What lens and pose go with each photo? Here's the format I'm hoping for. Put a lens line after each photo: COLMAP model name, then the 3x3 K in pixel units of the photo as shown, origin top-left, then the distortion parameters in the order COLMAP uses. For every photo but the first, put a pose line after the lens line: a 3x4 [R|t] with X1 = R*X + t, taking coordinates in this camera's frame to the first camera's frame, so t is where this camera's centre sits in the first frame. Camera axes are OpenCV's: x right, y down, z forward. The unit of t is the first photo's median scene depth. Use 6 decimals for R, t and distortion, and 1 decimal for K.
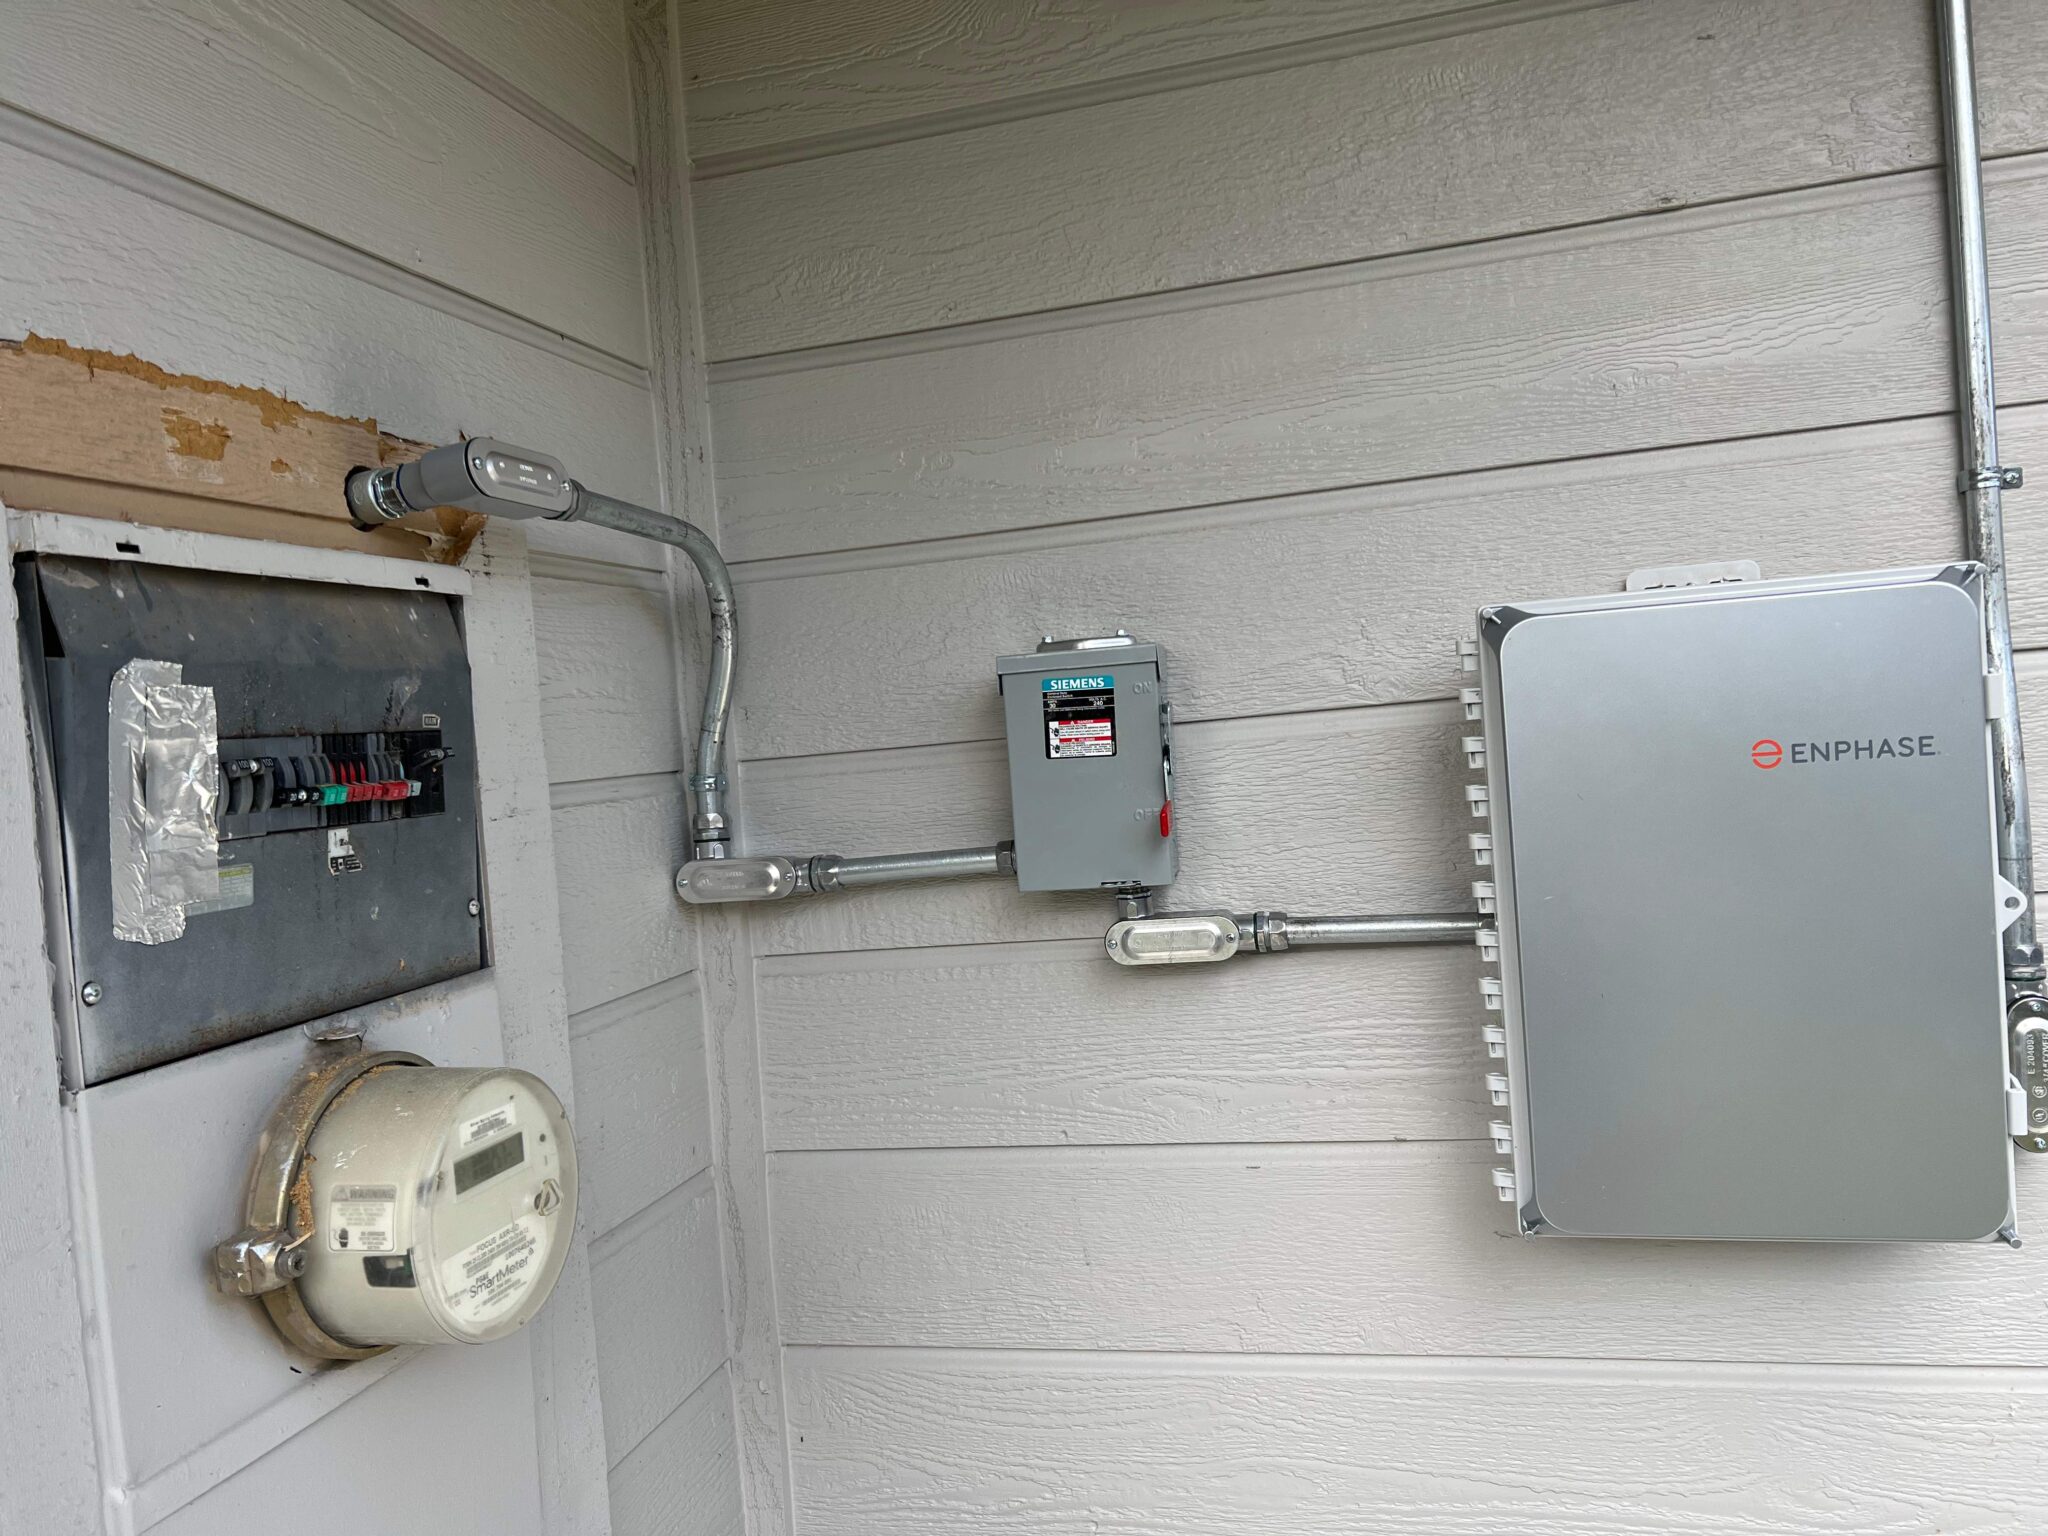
lens RADIAL K [[1550.5, 0, 1033.4], [0, 1550.5, 781.4], [0, 0, 1]] dist [0.052435, -0.066260]
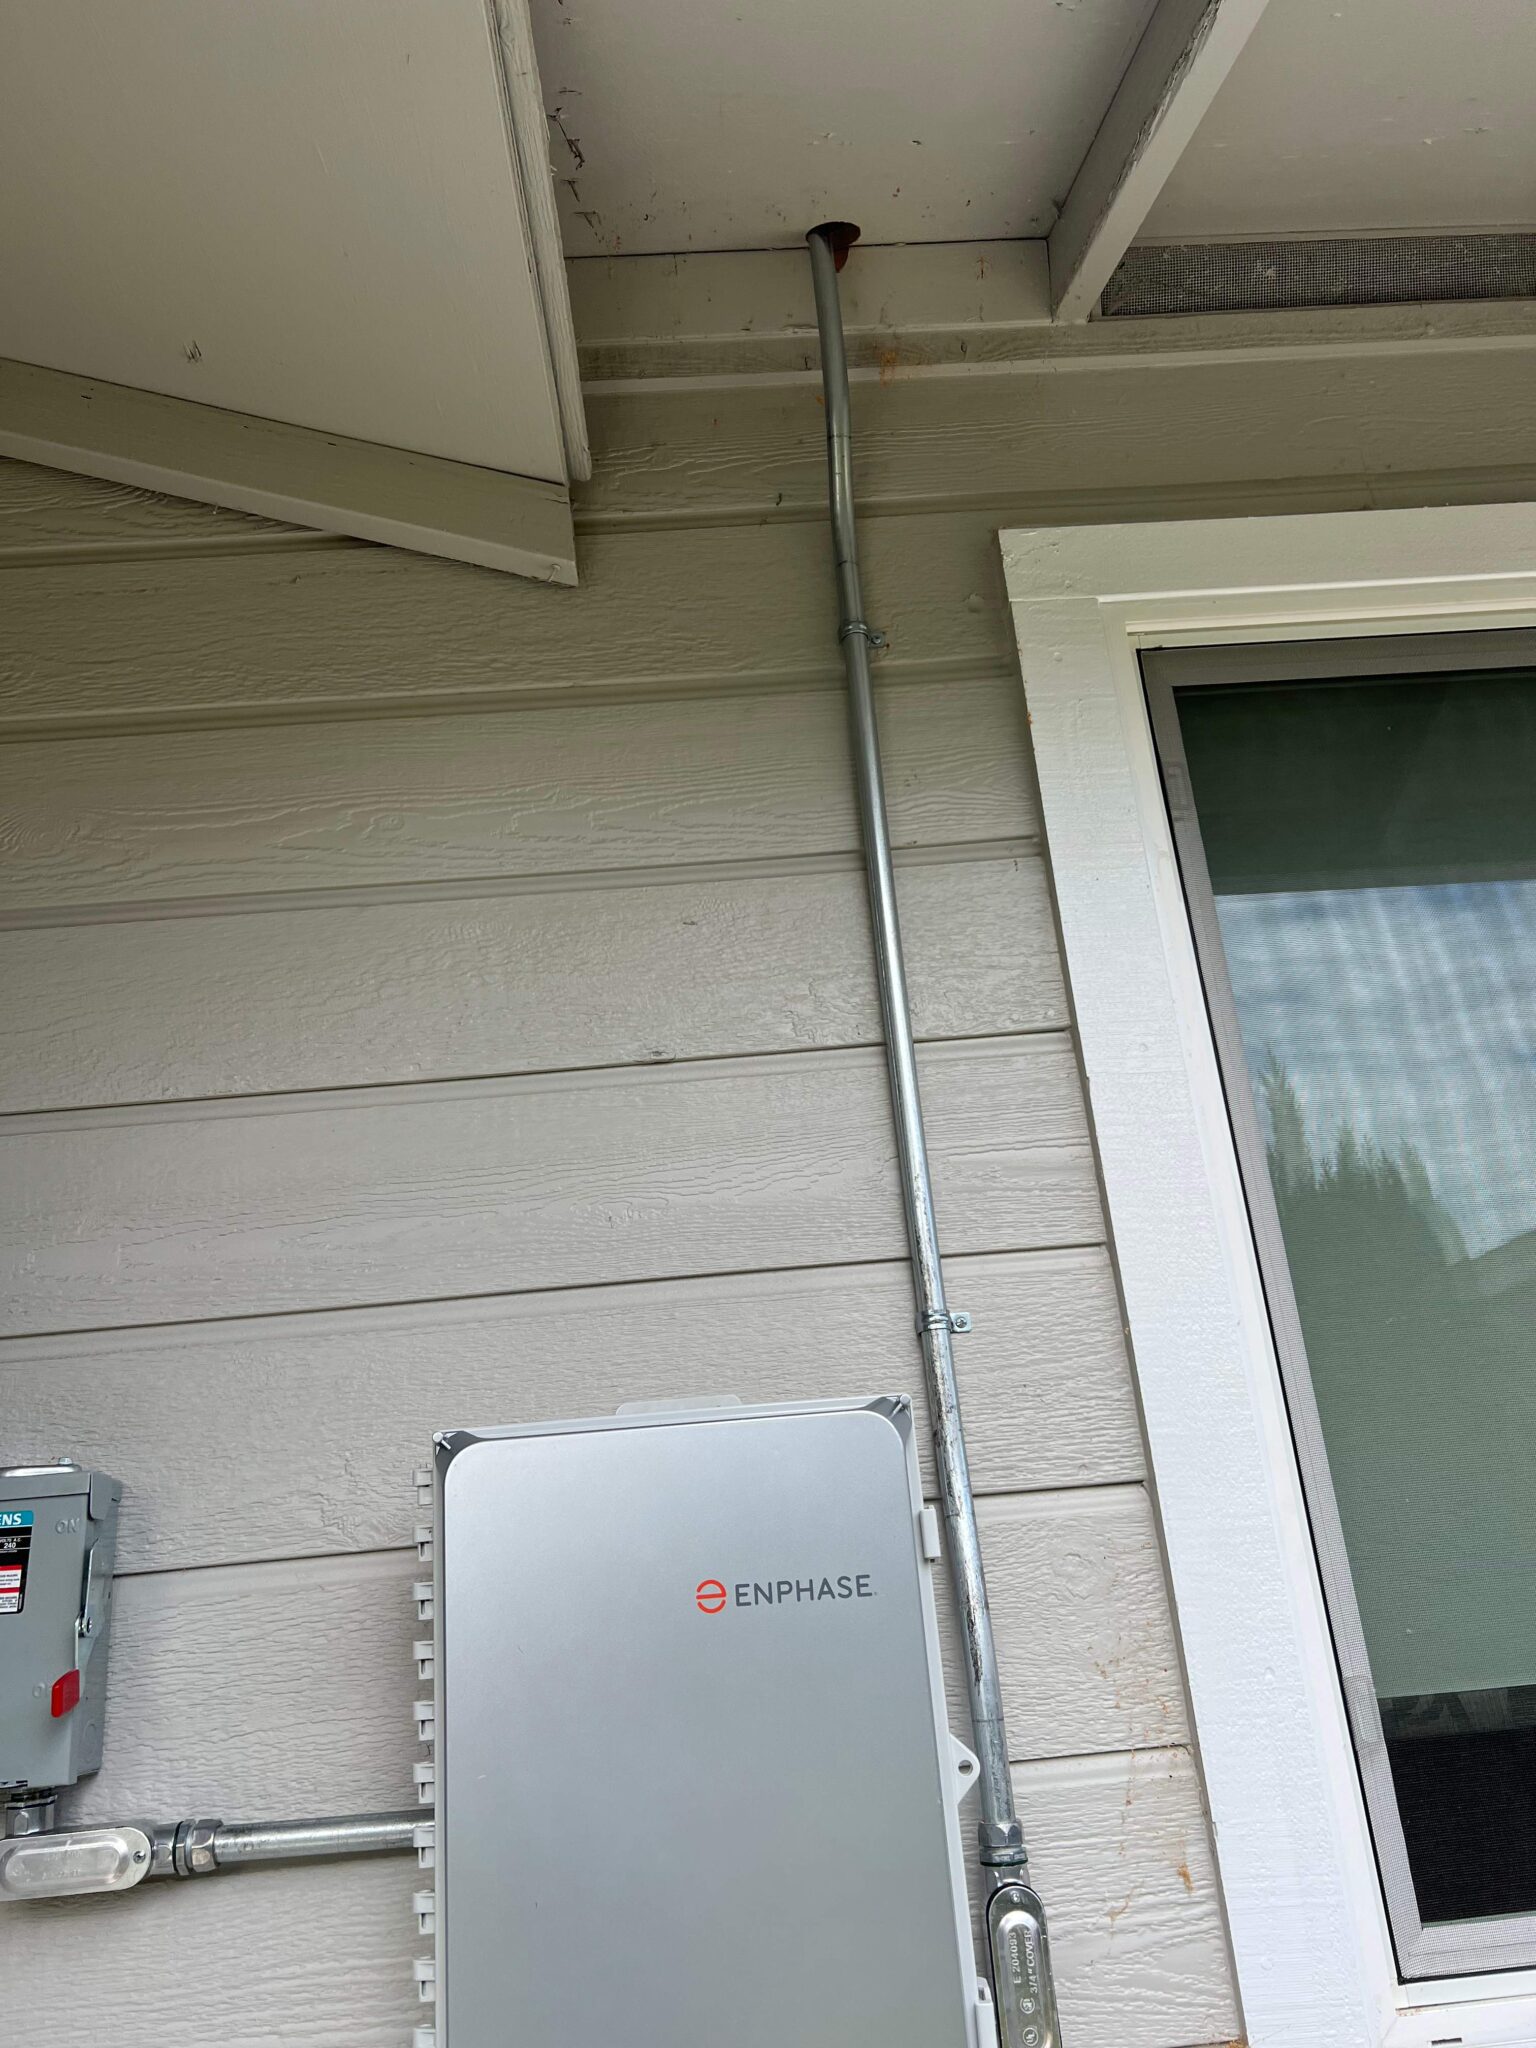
lens RADIAL K [[1550.5, 0, 759.6], [0, 1550.5, 1028.1], [0, 0, 1]] dist [0.052435, -0.066260]
pose [[0.963441, 0.094130, 0.250841, 0.193994], [0.014100, 0.917138, -0.398320, 0.035837], [-0.267549, 0.387295, 0.882281, 0.033407]]
